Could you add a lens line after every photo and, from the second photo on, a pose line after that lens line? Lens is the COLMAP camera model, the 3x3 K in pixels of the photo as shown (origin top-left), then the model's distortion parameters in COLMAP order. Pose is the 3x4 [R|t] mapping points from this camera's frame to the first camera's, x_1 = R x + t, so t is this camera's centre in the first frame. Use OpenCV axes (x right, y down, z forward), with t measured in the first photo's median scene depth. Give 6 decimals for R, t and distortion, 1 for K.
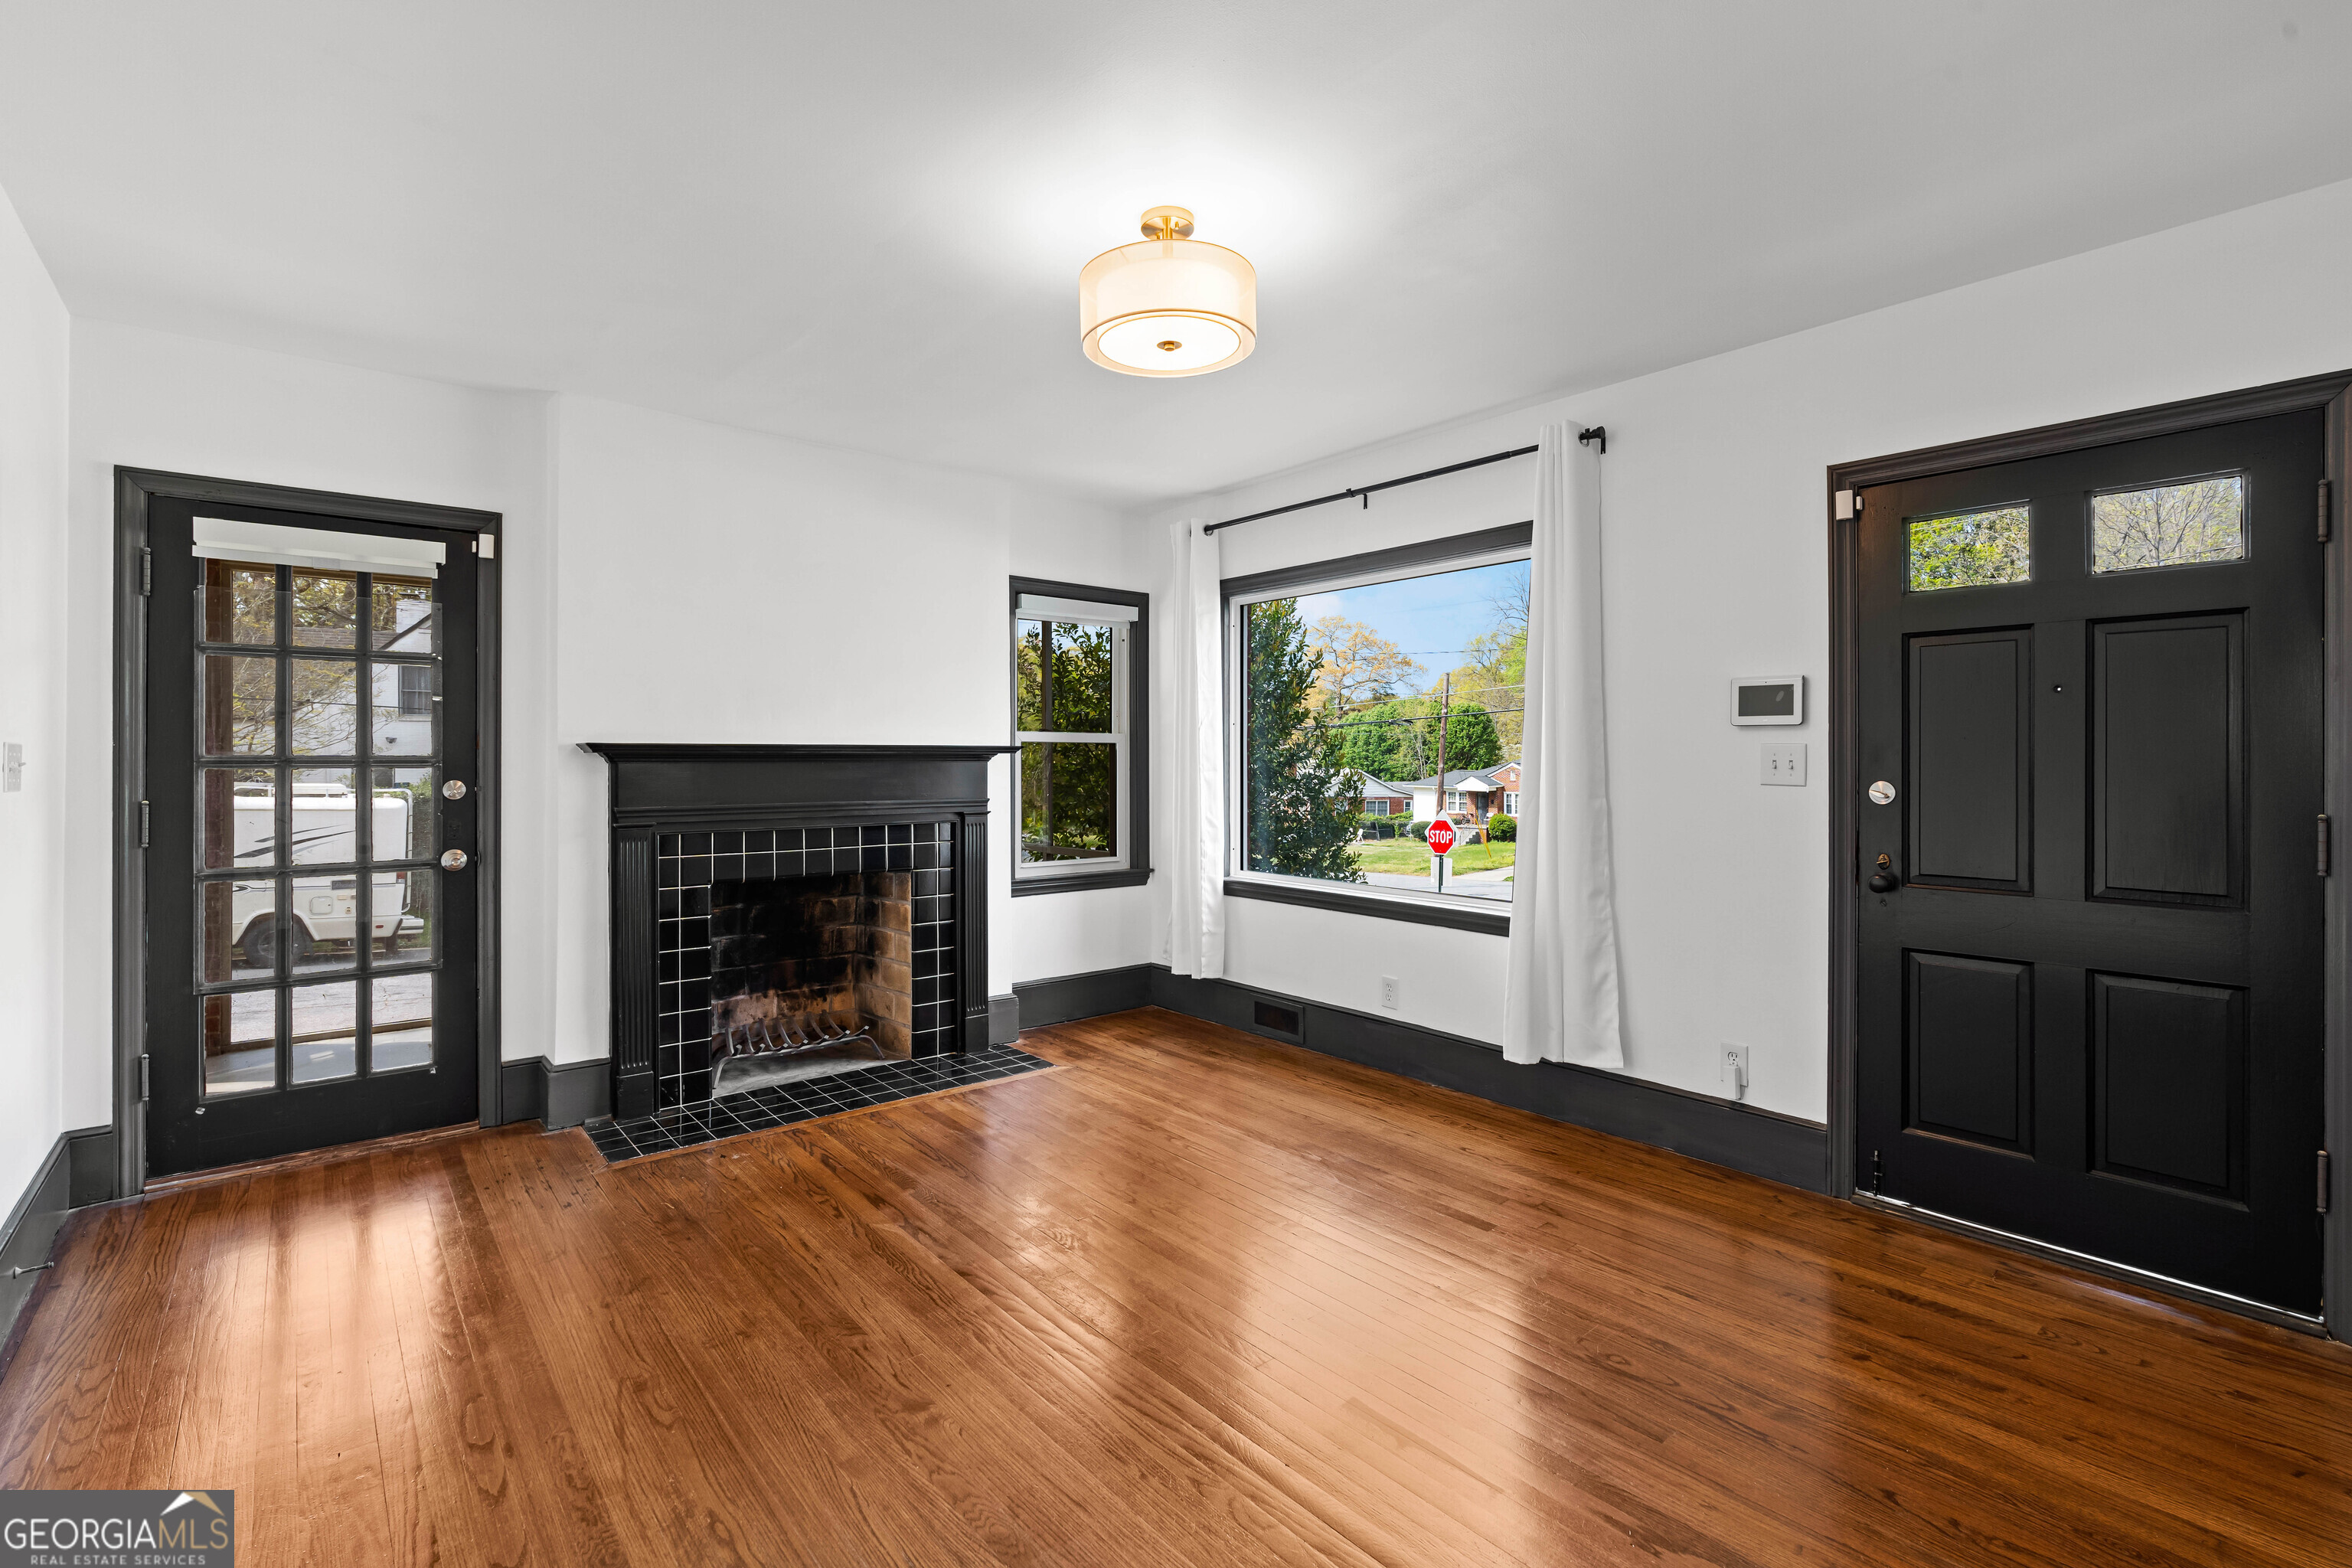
lens RADIAL K [[1074.1, 0, 1184.8], [0, 1074.1, 759.8], [0, 0, 1]] dist [-0.008753, 0.000199]
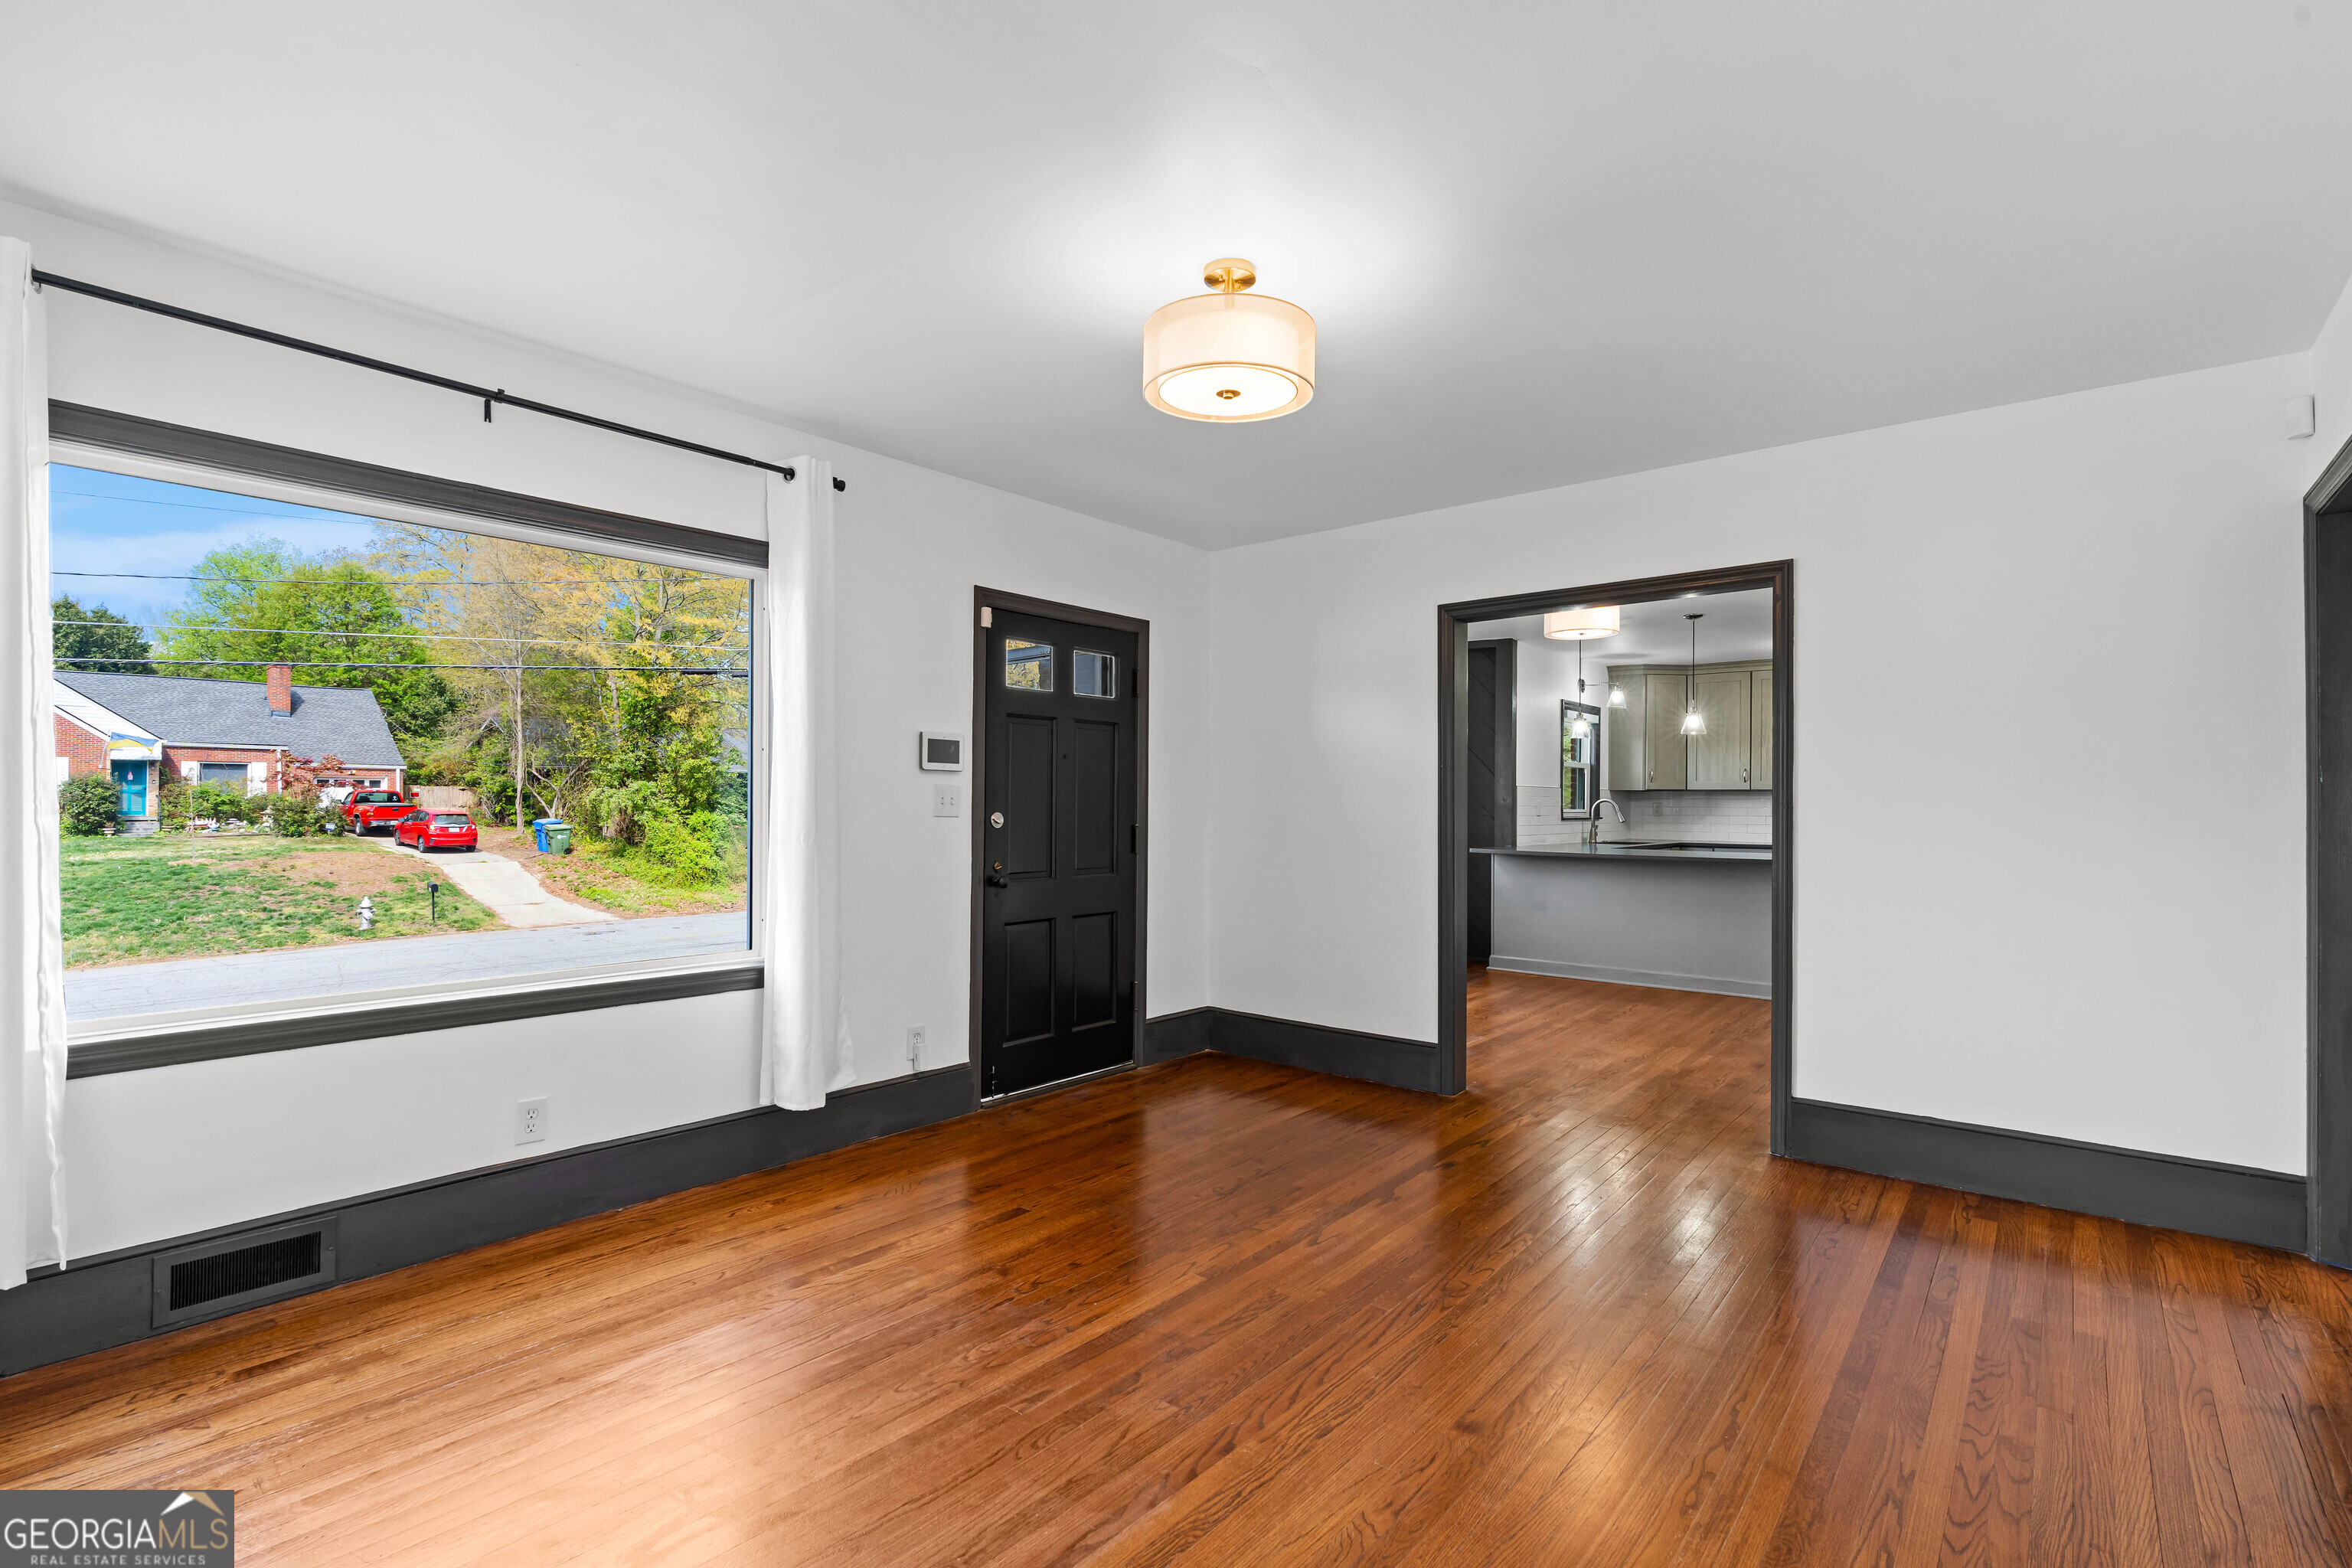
lens RADIAL K [[1085.9, 0, 1175.1], [0, 1085.9, 797.6], [0, 0, 1]] dist [-0.000901, -0.000441]
pose [[-0.176454, 0.001080, 0.984308, -0.715587], [-0.006344, 0.999977, -0.002234, 0.001658], [-0.984288, -0.006639, -0.176443, 0.855805]]
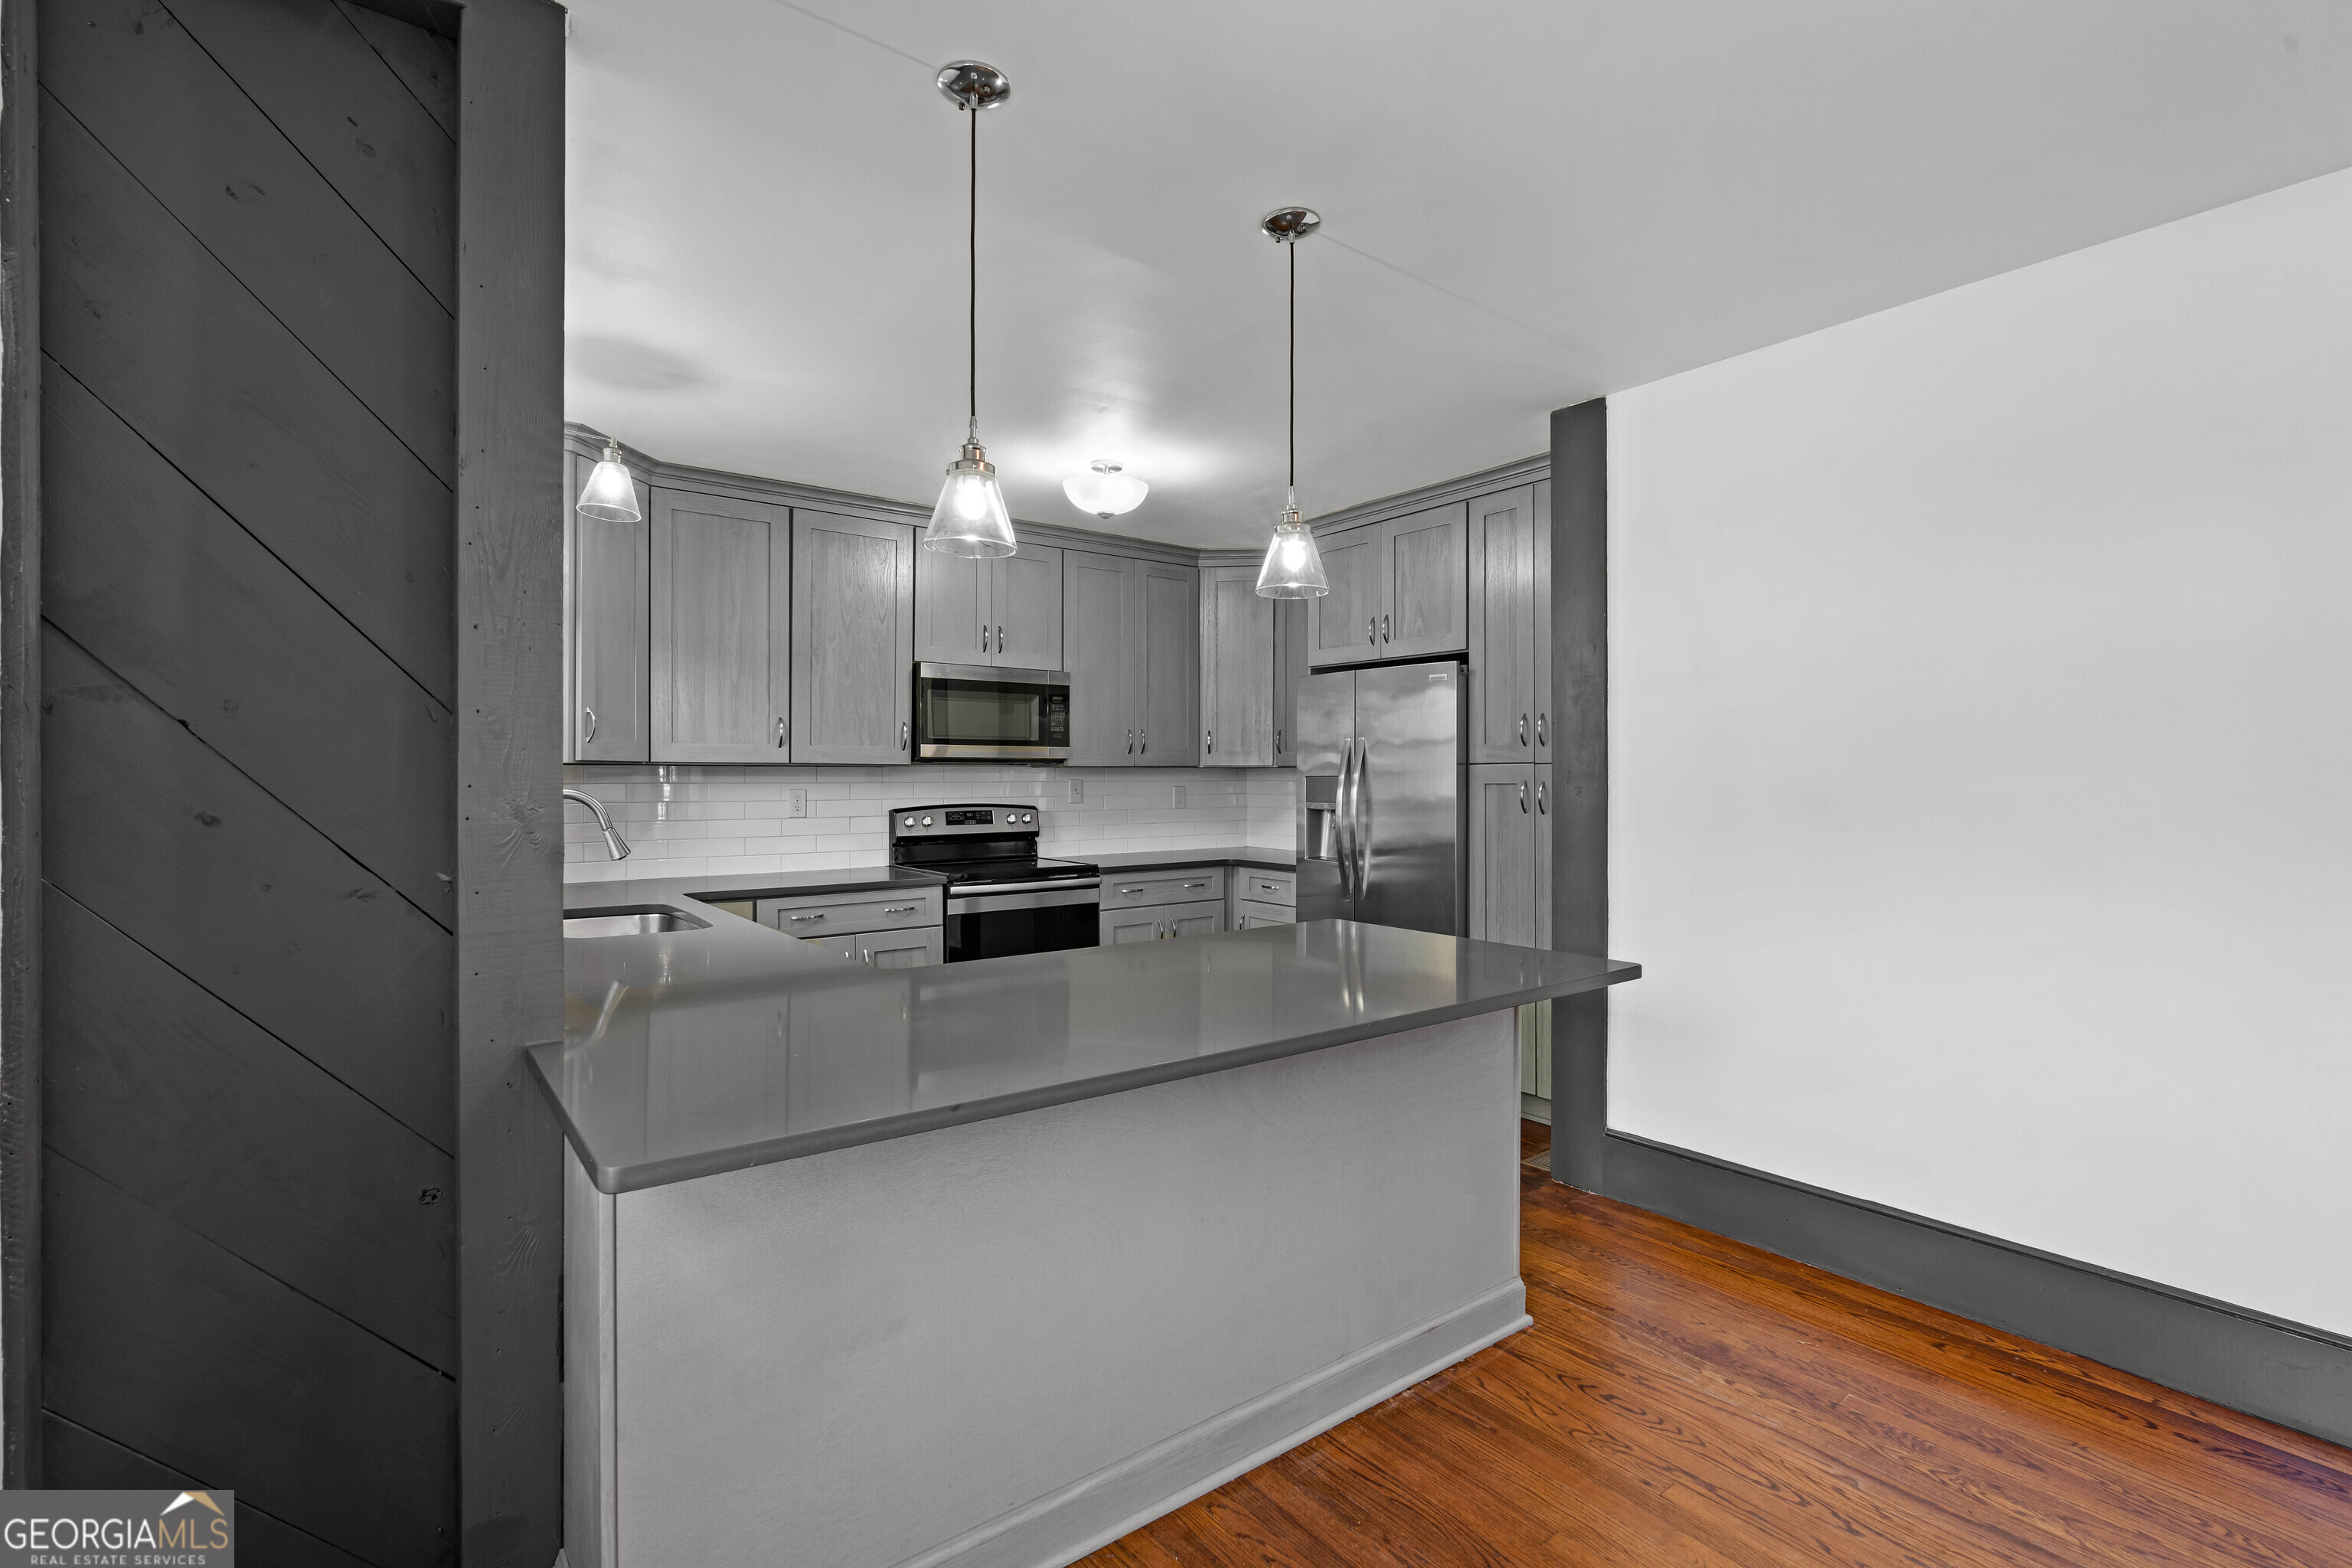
lens RADIAL K [[1066.2, 0, 1175.6], [0, 1066.2, 779.4], [0, 0, 1]] dist [-0.016319, 0.005357]
pose [[-0.998836, -0.002934, 0.048148, 1.187199], [-0.002790, 0.999991, 0.003058, -0.019900], [-0.048157, 0.002920, -0.998836, 0.172380]]
